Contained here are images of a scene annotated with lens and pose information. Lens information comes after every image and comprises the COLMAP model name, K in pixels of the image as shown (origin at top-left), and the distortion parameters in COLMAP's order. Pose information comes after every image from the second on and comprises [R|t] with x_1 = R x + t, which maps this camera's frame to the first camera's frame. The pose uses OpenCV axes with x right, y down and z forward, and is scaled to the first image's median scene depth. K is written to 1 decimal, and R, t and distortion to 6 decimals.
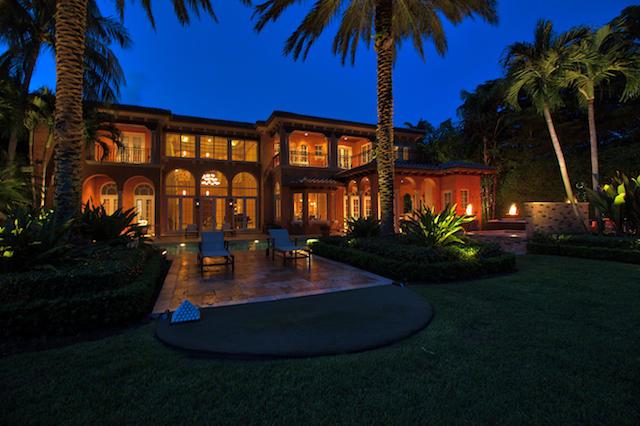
lens RADIAL K [[304.1, 0, 322.6], [0, 304.1, 210.4], [0, 0, 1]] dist [-0.000382, -0.000521]
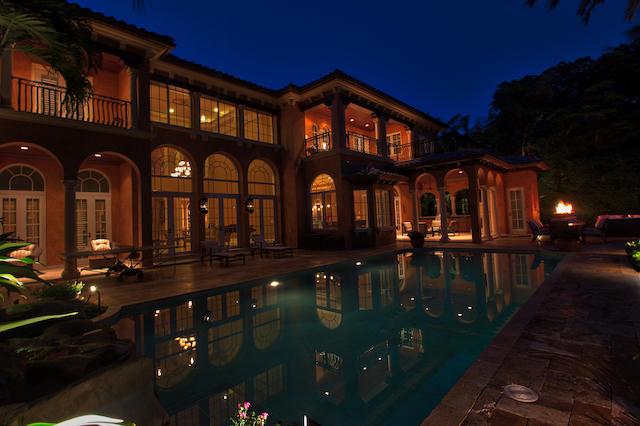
lens RADIAL K [[304.1, 0, 322.6], [0, 304.1, 210.4], [0, 0, 1]] dist [-0.000382, -0.000521]
pose [[0.924750, -0.017566, 0.380169, -0.409807], [0.025063, 0.999577, -0.014779, 0.000163], [-0.379748, 0.023195, 0.924799, 0.350122]]
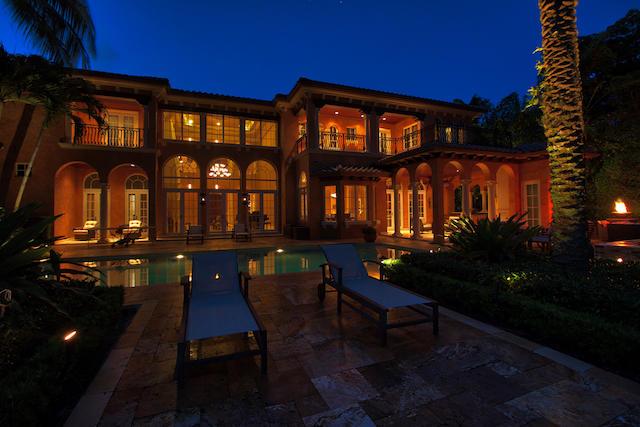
lens RADIAL K [[304.1, 0, 322.6], [0, 304.1, 210.9], [0, 0, 1]] dist [-0.000382, -0.000521]
pose [[0.999392, -0.000448, -0.034855, -0.069691], [0.000924, 0.999906, 0.013654, -0.002043], [0.034846, -0.013678, 0.999299, 0.210321]]
